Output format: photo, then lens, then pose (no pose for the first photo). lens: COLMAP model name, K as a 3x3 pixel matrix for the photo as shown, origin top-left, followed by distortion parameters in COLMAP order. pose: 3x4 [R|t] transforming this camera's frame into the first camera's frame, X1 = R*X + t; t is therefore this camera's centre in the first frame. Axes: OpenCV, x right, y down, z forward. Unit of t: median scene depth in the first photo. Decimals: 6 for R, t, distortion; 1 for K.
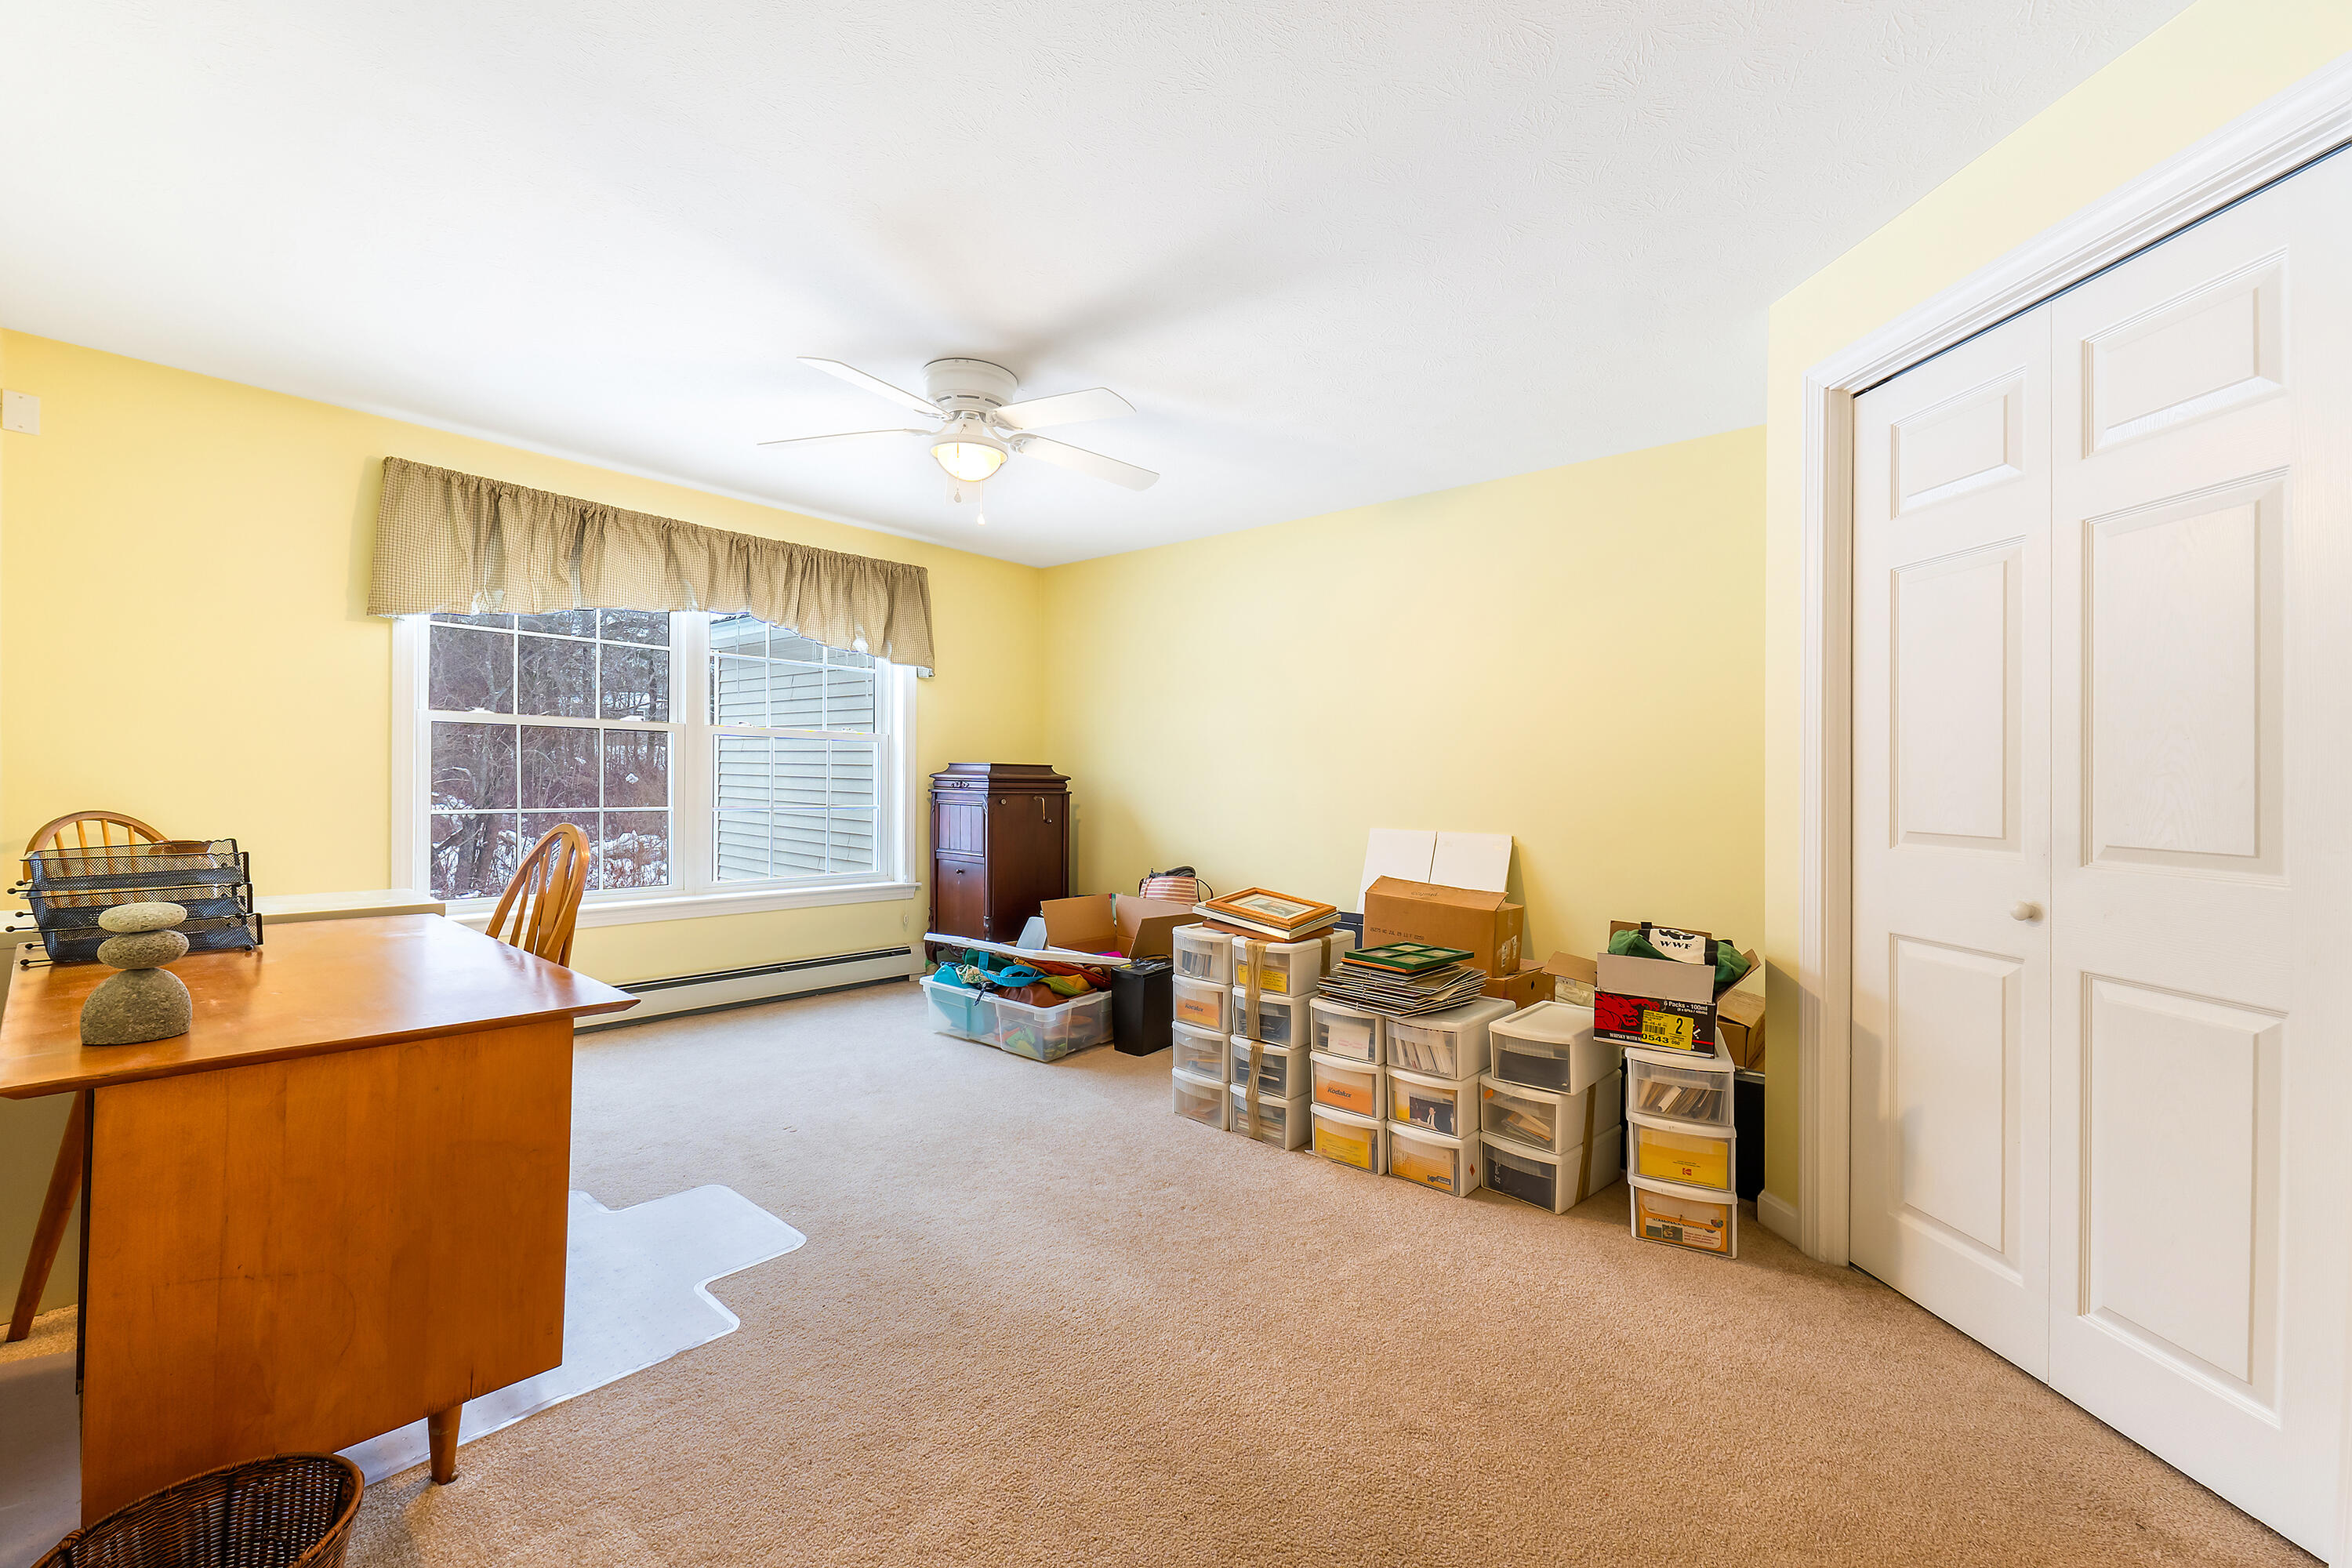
lens RADIAL K [[955.8, 0, 1174.6], [0, 955.8, 770.6], [0, 0, 1]] dist [0.001940, -0.001874]
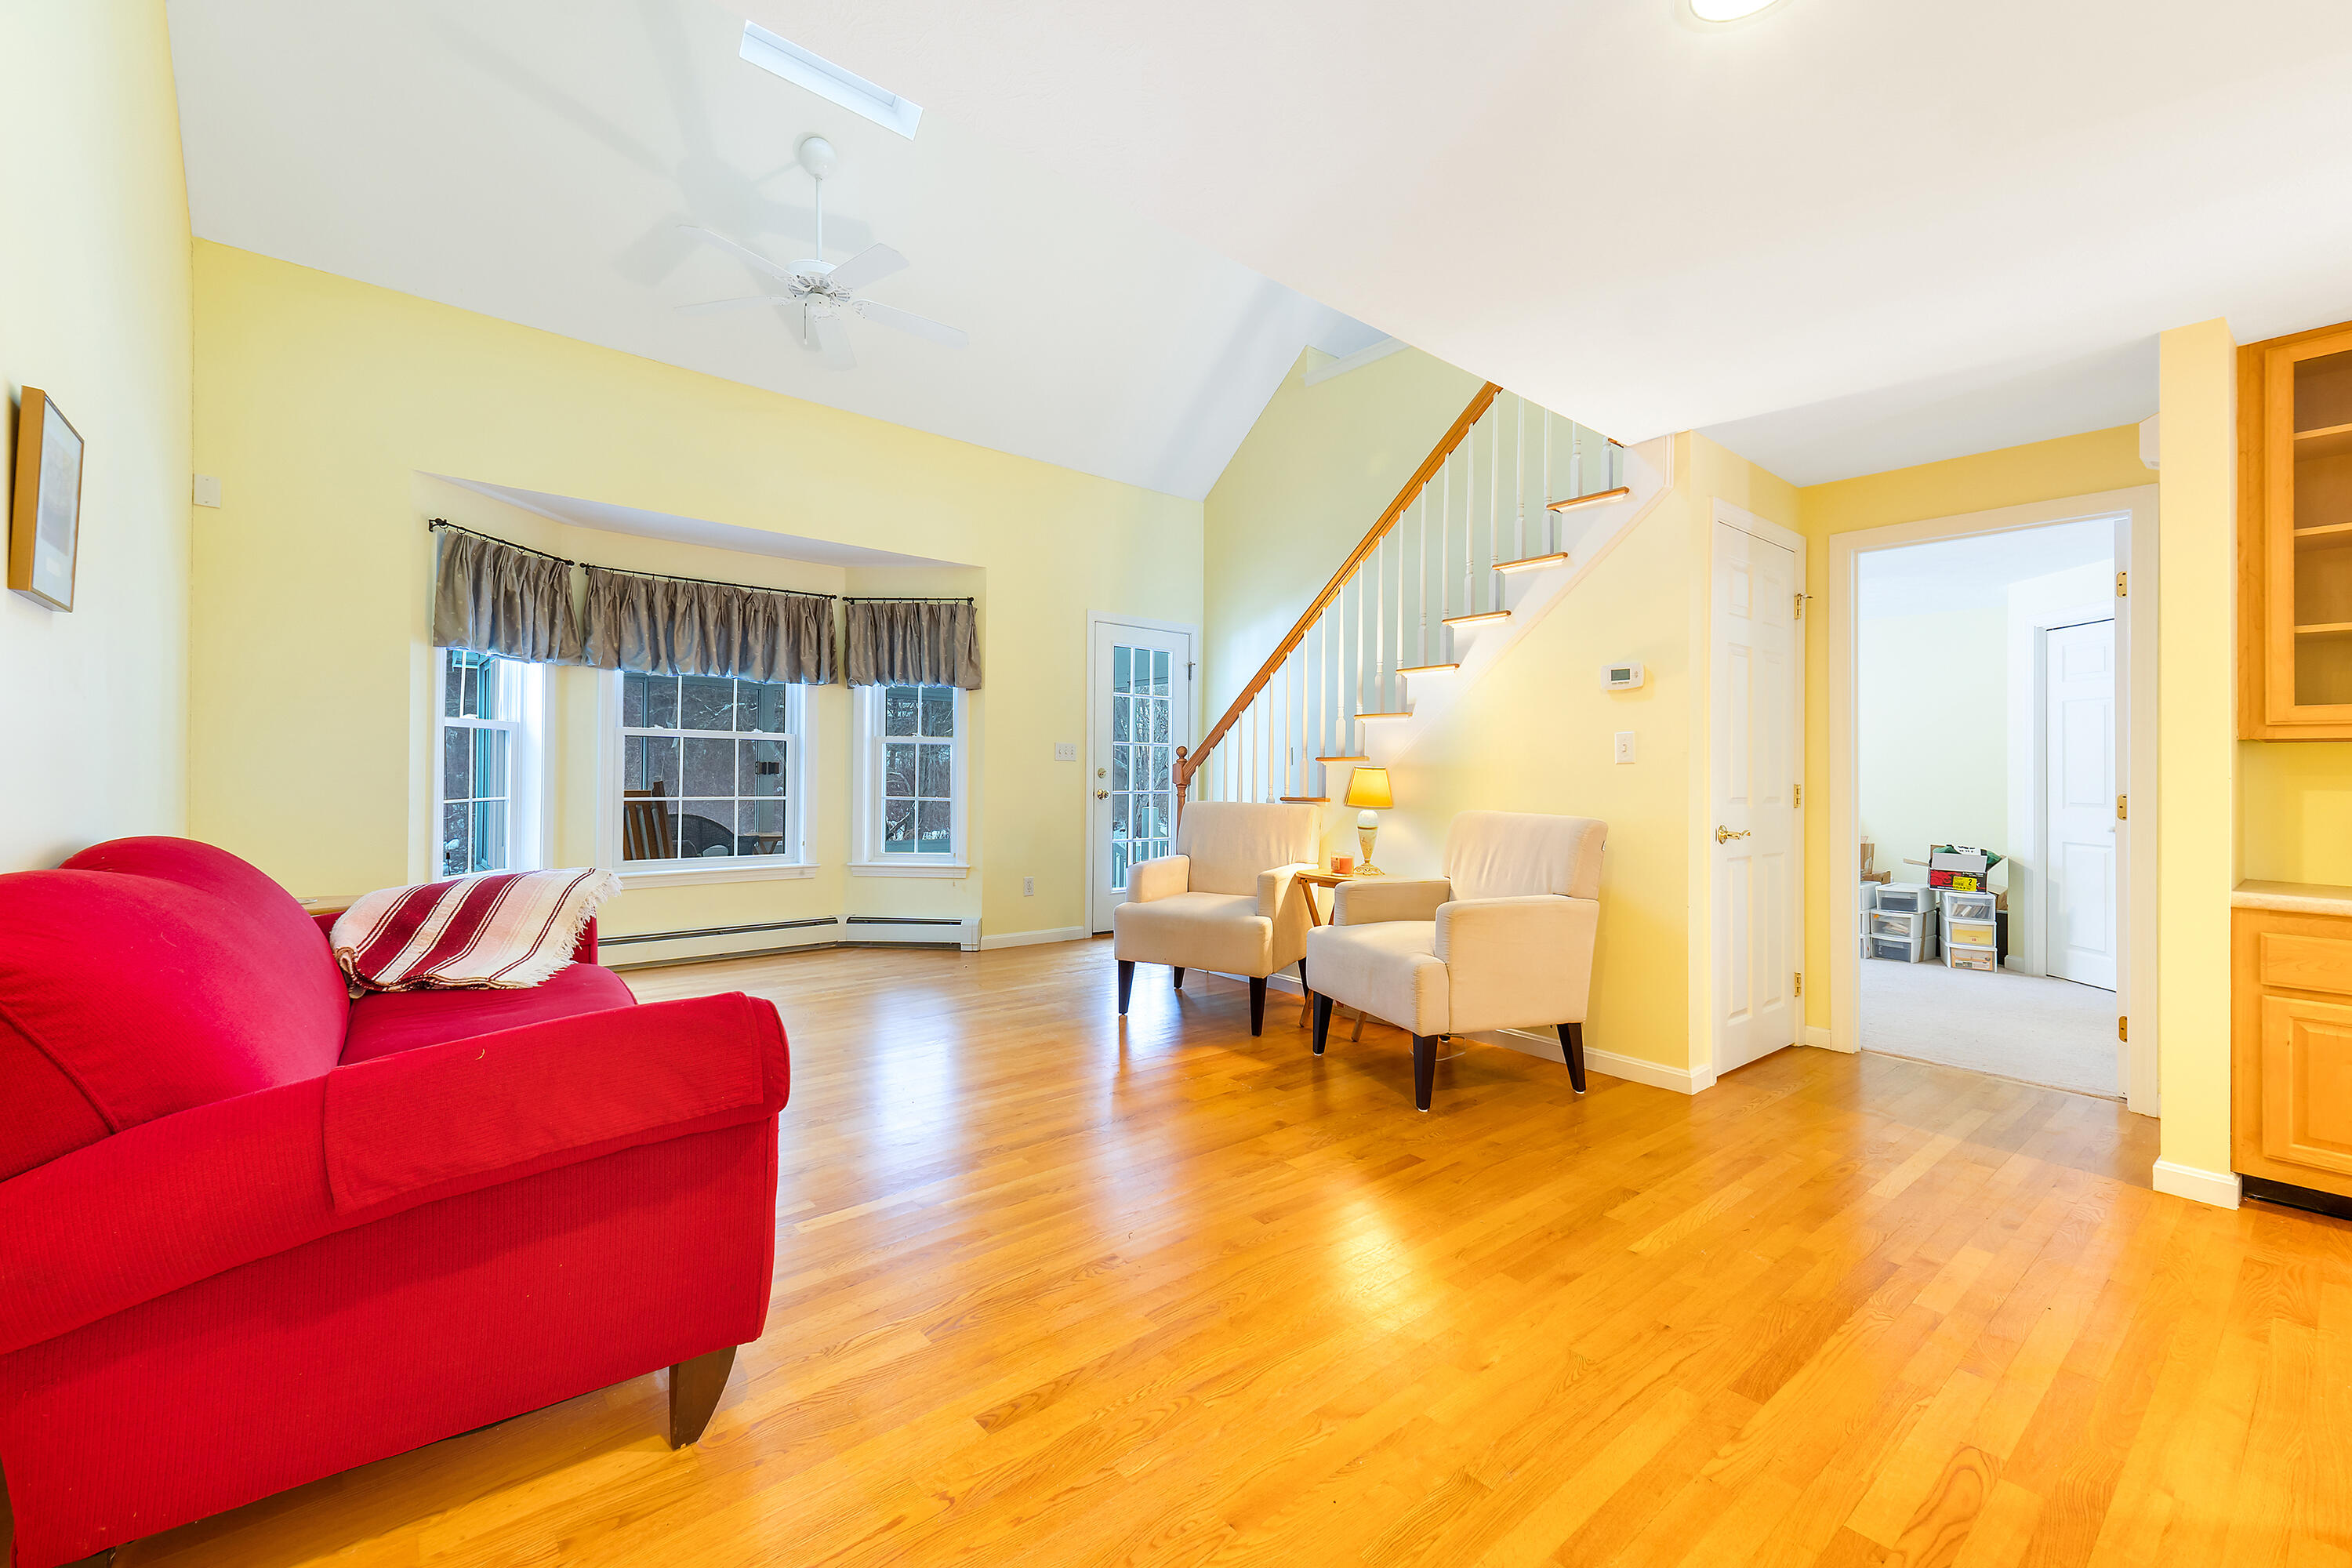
lens RADIAL K [[955.8, 0, 1155.3], [0, 955.8, 770.4], [0, 0, 1]] dist [0.001940, -0.001874]
pose [[0.987959, 0.006589, -0.154576, -1.181134], [-0.009078, 0.999840, -0.015402, 0.031723], [0.154450, 0.016620, 0.987861, -1.787711]]
